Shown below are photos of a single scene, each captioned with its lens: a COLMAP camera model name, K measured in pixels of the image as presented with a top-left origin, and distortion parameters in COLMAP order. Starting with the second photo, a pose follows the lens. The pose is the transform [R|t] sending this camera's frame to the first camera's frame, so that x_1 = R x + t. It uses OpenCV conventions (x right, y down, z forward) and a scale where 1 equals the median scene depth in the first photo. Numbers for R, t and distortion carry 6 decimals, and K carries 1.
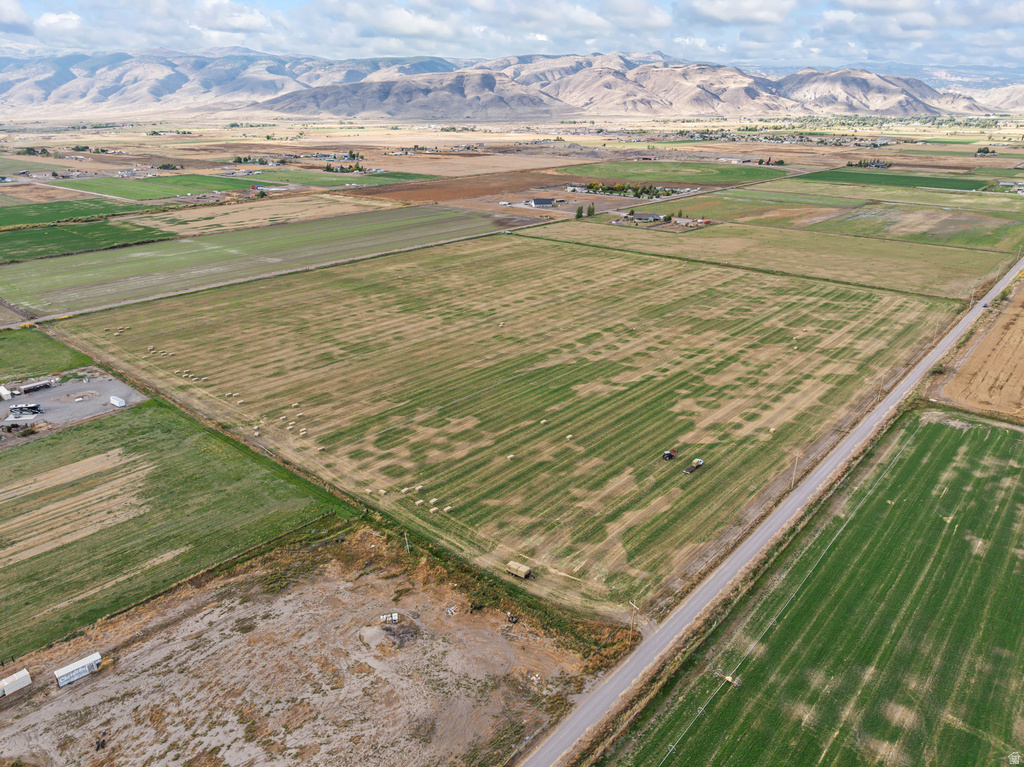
lens RADIAL K [[727.8, 0, 517.0], [0, 727.8, 377.5], [0, 0, 1]] dist [-0.048437, 0.017238]
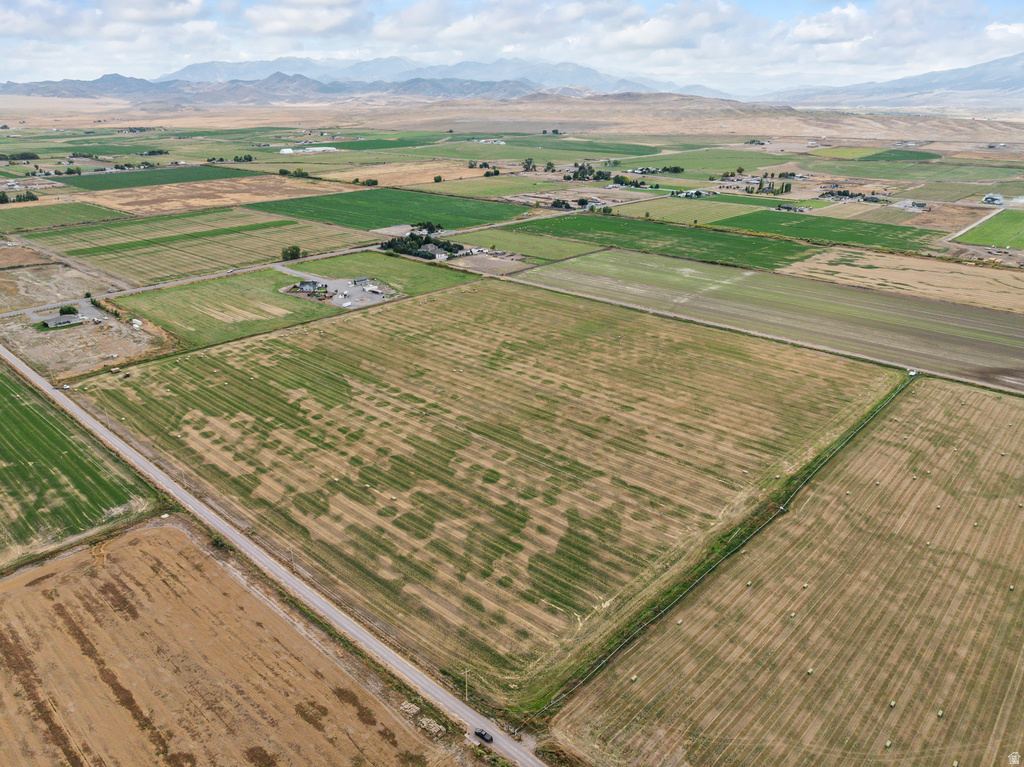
lens RADIAL K [[727.8, 0, 517.4], [0, 727.8, 378.8], [0, 0, 1]] dist [-0.048437, 0.017238]
pose [[-0.028271, 0.366618, -0.929942, 1.386892], [-0.353137, 0.866662, 0.352406, -0.656205], [0.935144, 0.338360, 0.104965, 1.228628]]
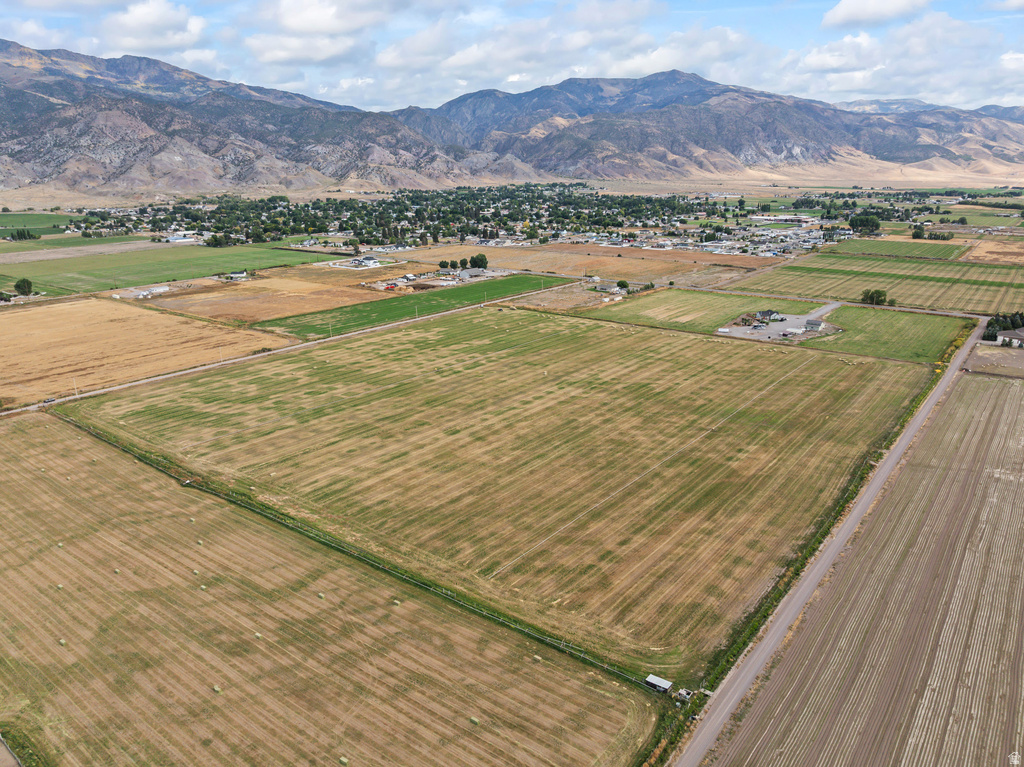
lens RADIAL K [[727.8, 0, 517.0], [0, 727.8, 379.1], [0, 0, 1]] dist [-0.048437, 0.017238]
pose [[-0.998152, 0.025584, -0.055118, 0.114275], [-0.012398, 0.802229, 0.596887, -0.968029], [0.059488, 0.596468, -0.800430, 2.458441]]
